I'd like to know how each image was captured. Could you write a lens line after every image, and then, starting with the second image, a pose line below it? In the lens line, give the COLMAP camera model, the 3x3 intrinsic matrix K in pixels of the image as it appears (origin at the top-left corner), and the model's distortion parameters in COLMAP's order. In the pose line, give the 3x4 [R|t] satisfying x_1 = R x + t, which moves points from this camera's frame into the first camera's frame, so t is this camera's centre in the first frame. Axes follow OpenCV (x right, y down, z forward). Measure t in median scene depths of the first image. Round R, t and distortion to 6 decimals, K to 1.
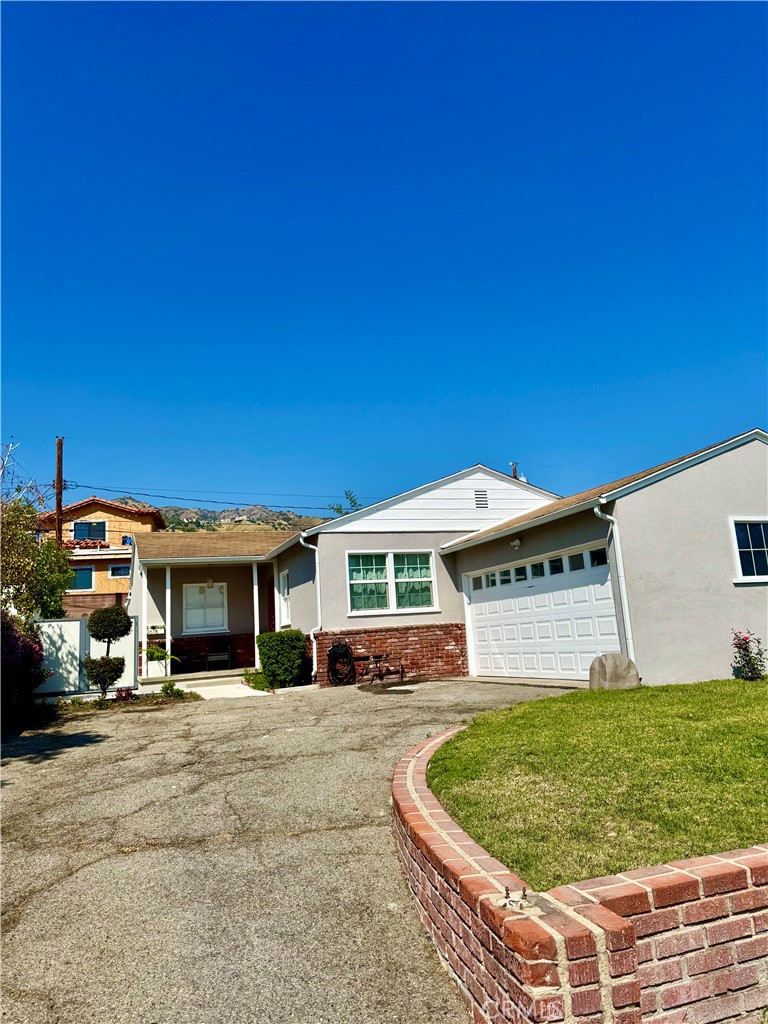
lens RADIAL K [[700.4, 0, 384.0], [0, 700.4, 512.0], [0, 0, 1]] dist [0.150373, -0.322861]
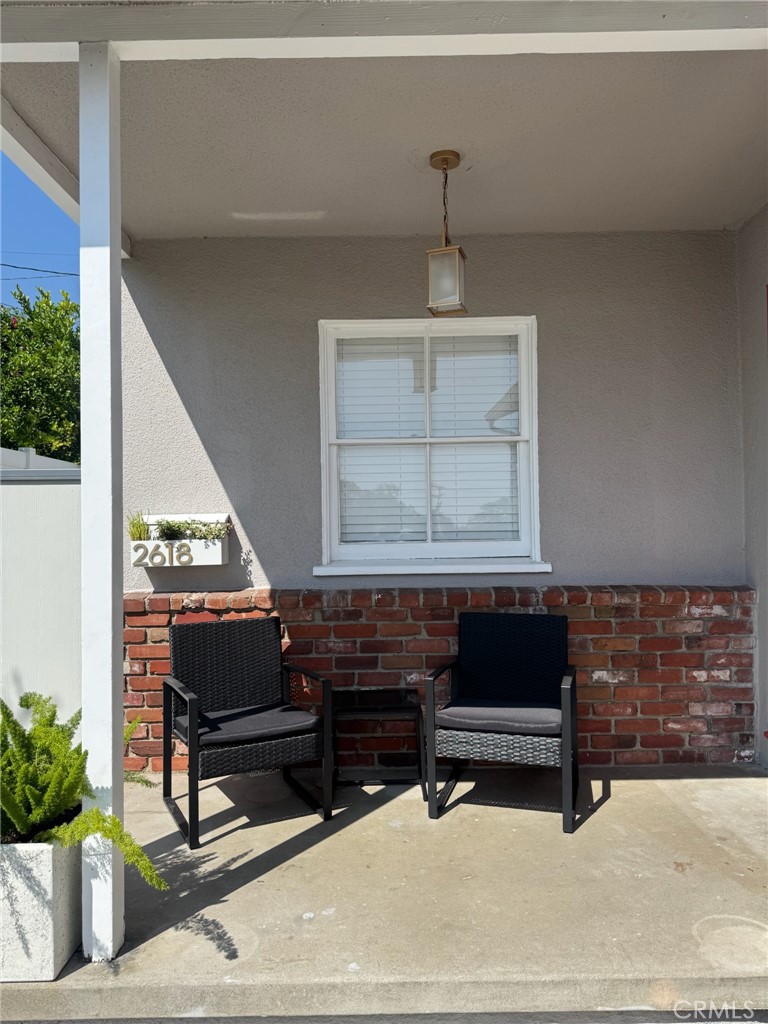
lens RADIAL K [[700.4, 0, 384.0], [0, 700.4, 512.0], [0, 0, 1]] dist [0.150373, -0.322861]
pose [[0.932964, 0.048592, -0.356675, -0.224036], [0.017959, 0.983330, 0.180942, 0.137087], [0.359522, -0.175218, 0.916538, 0.940746]]
